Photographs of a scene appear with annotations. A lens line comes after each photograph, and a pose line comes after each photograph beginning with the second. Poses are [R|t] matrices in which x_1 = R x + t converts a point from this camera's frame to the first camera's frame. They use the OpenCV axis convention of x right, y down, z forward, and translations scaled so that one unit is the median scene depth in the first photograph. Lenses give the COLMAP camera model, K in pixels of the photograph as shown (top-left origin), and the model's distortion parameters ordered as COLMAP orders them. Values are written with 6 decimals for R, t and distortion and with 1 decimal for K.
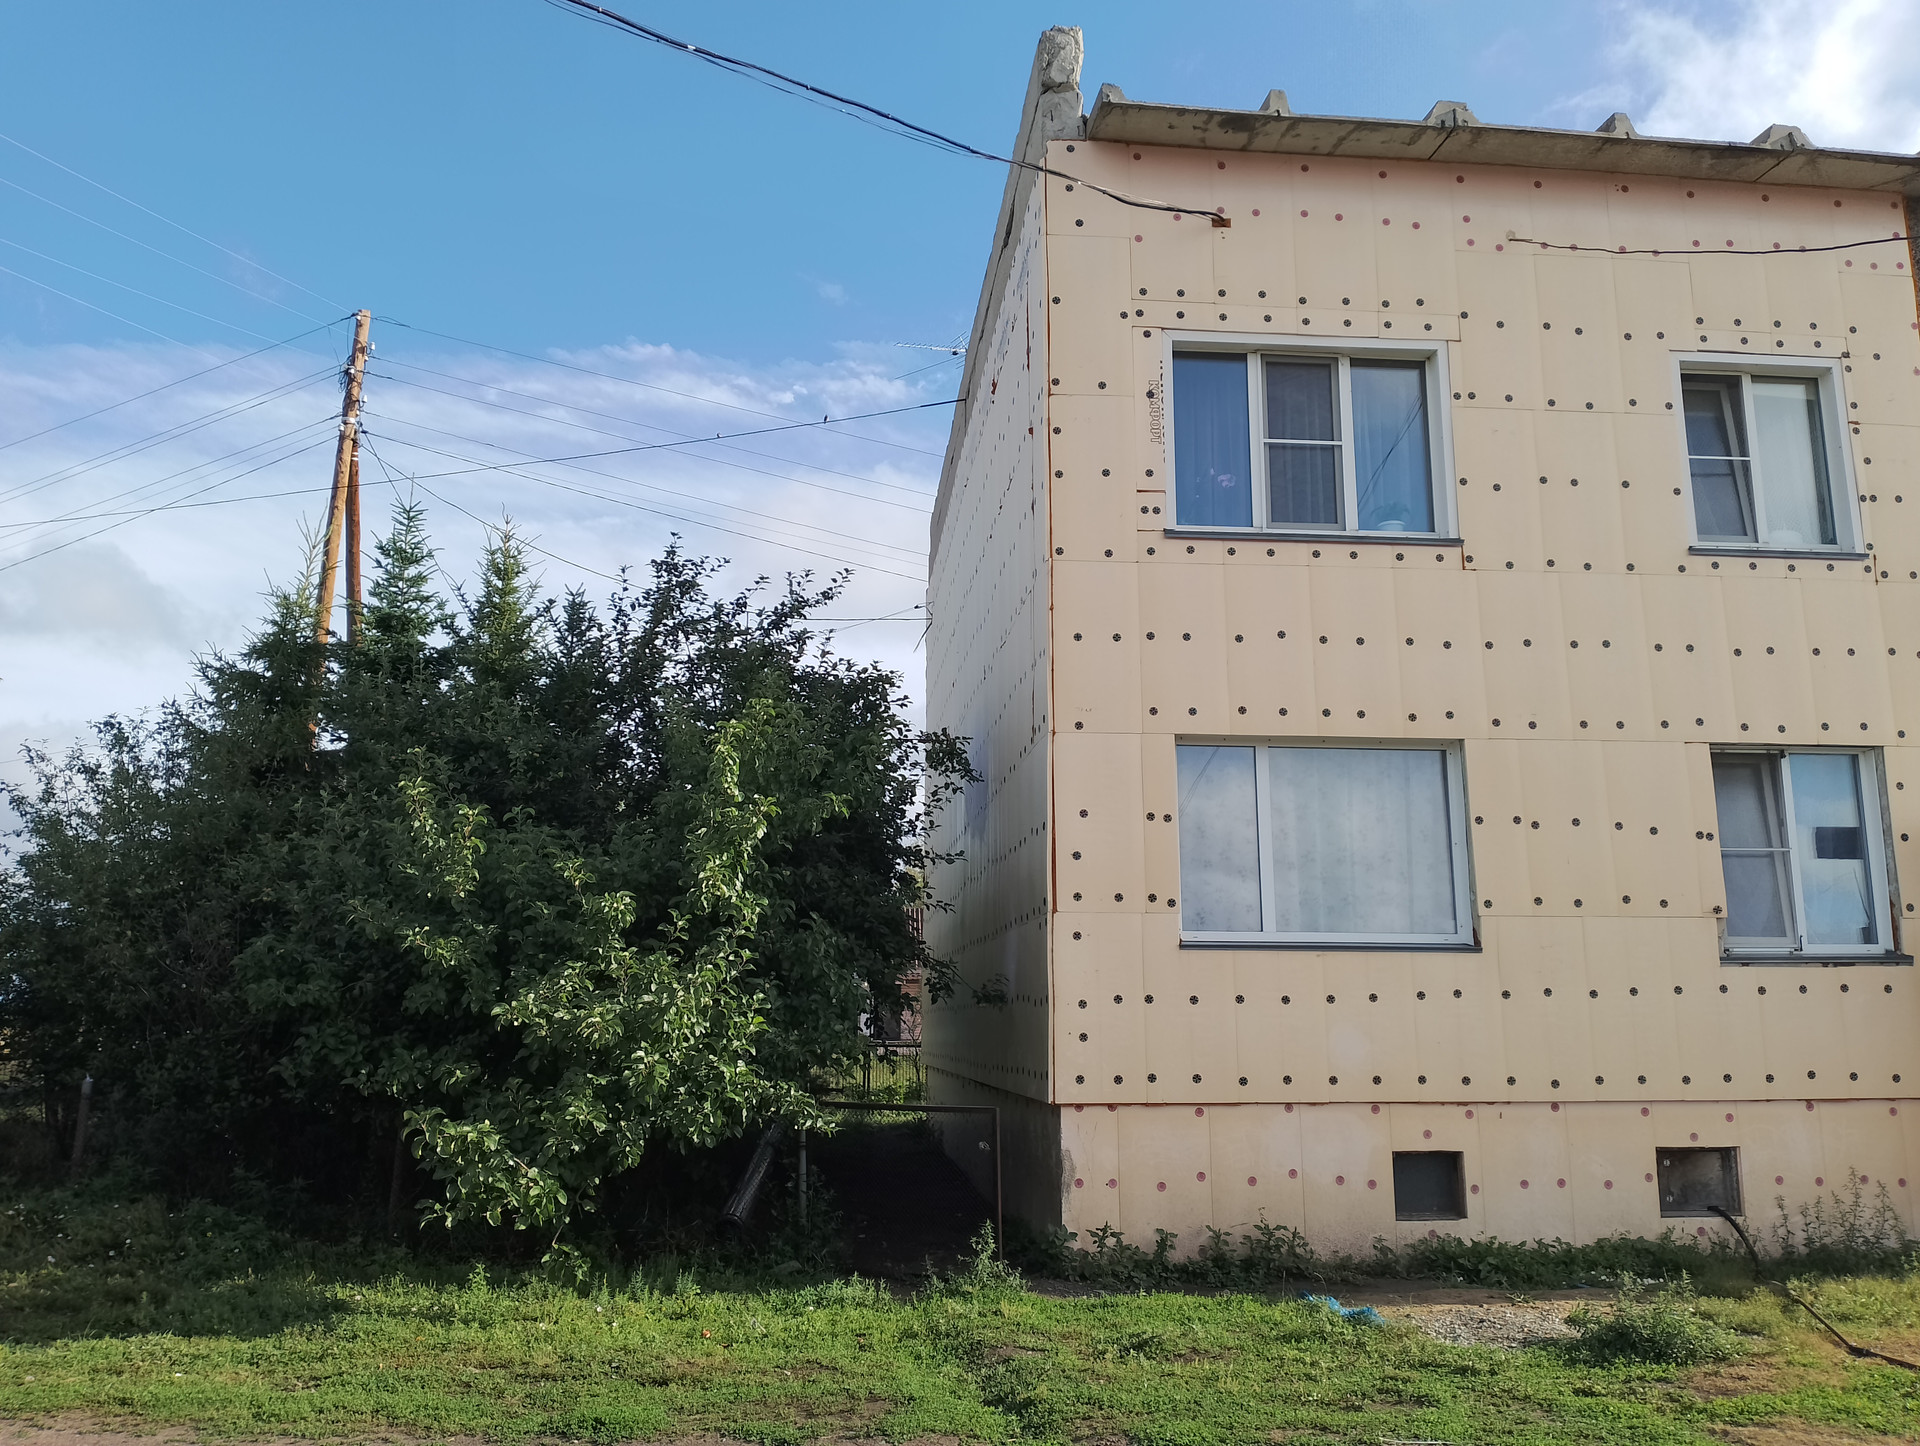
lens RADIAL K [[1499.9, 0, 962.7], [0, 1499.9, 735.7], [0, 0, 1]] dist [0.049102, -0.102626]
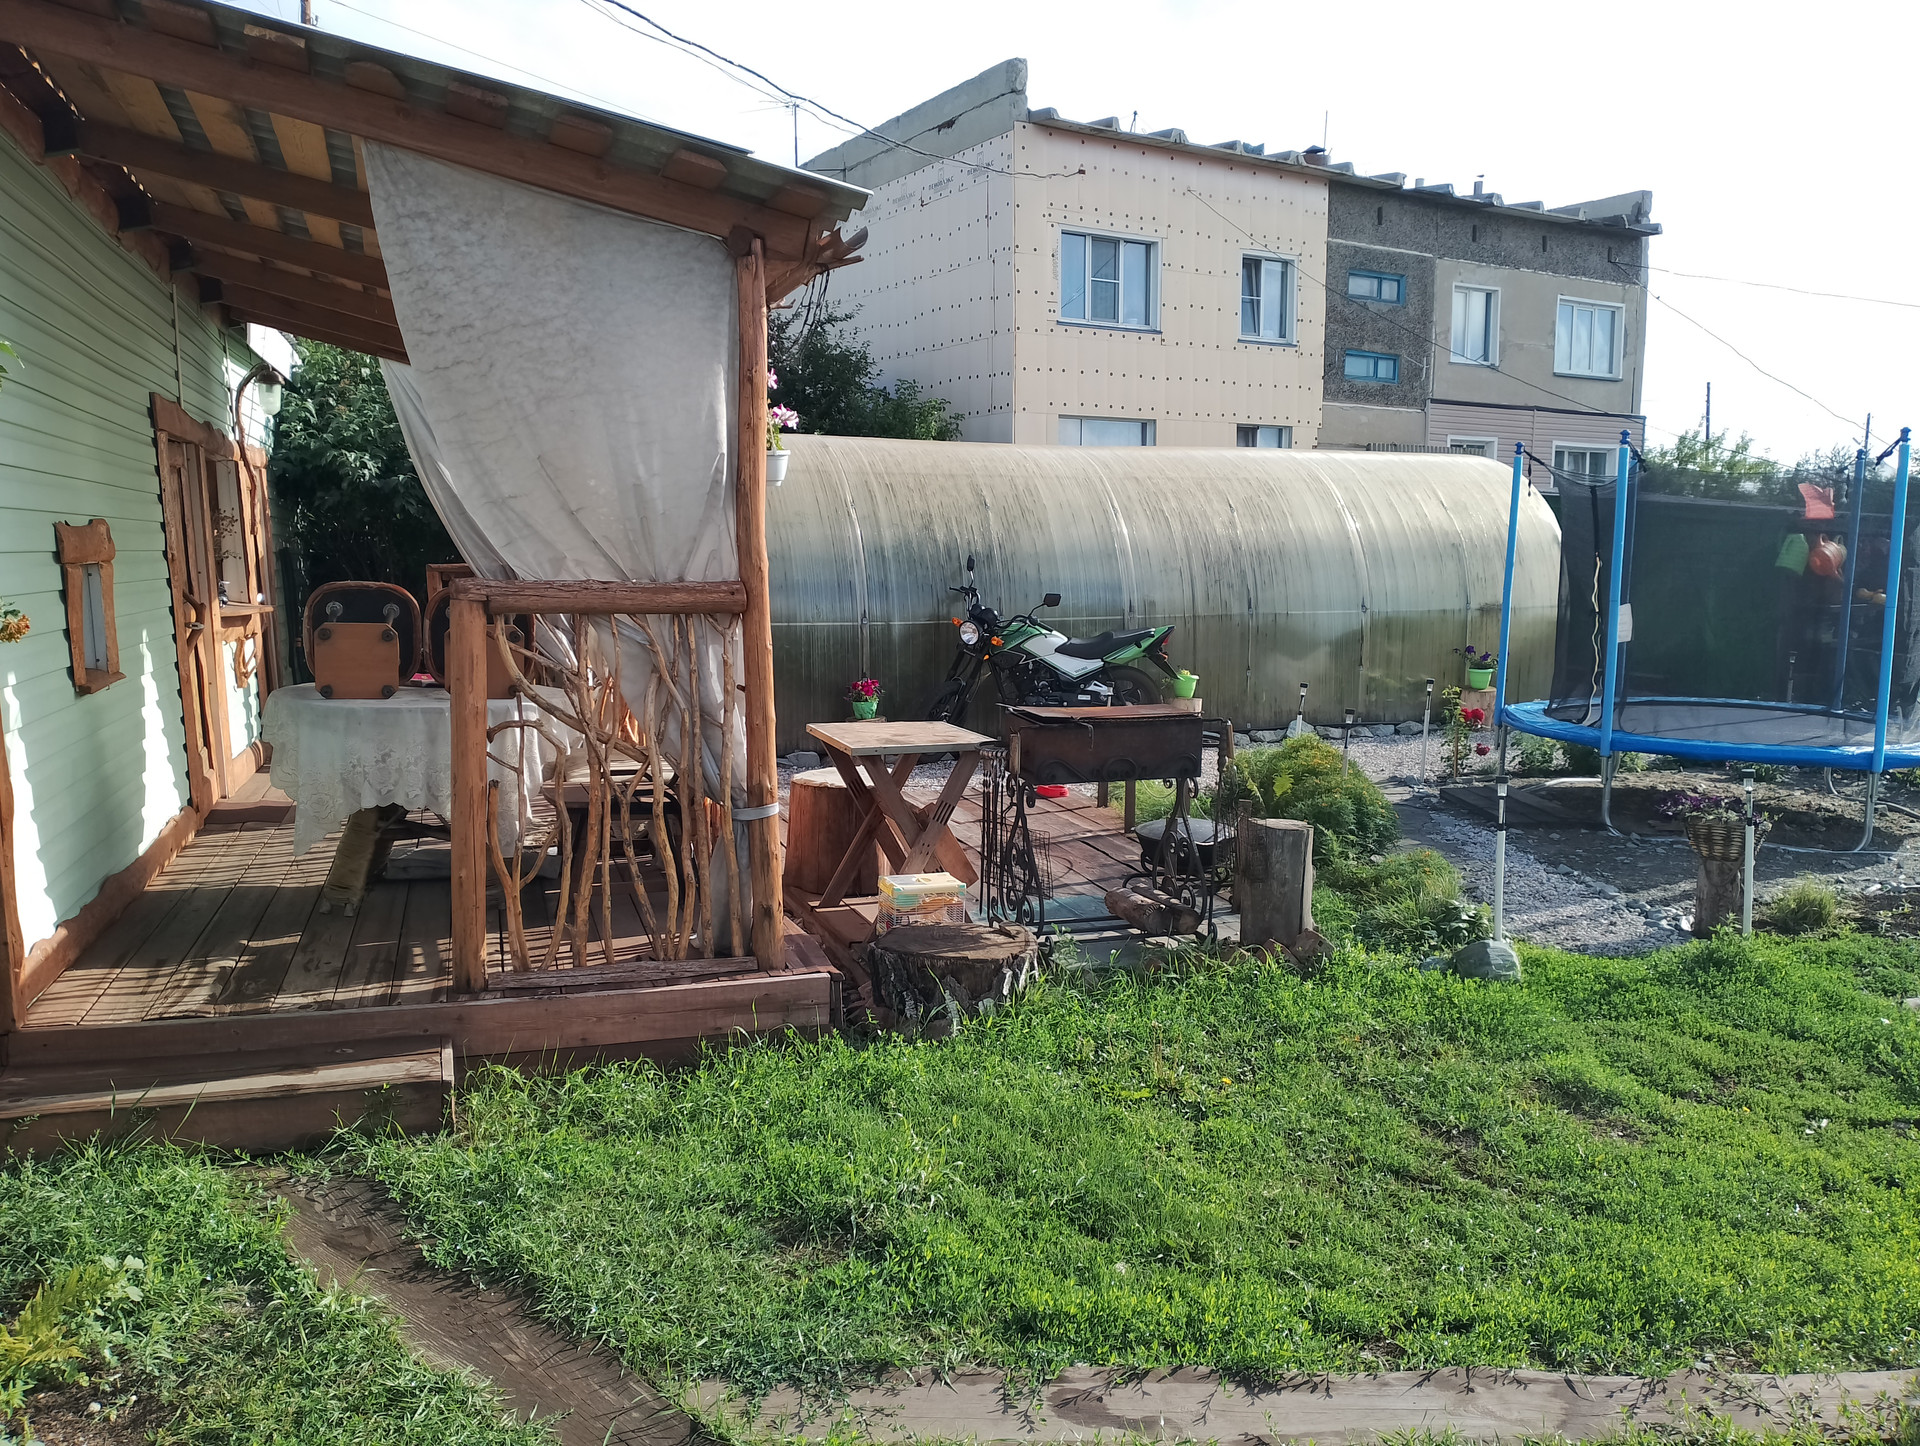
lens RADIAL K [[1499.9, 0, 964.4], [0, 1499.9, 718.7], [0, 0, 1]] dist [0.049102, -0.102626]
pose [[0.898954, -0.043680, 0.435860, -0.971123], [-0.081069, 0.961238, 0.263534, -0.140220], [-0.430476, -0.272239, 0.860567, -1.025463]]
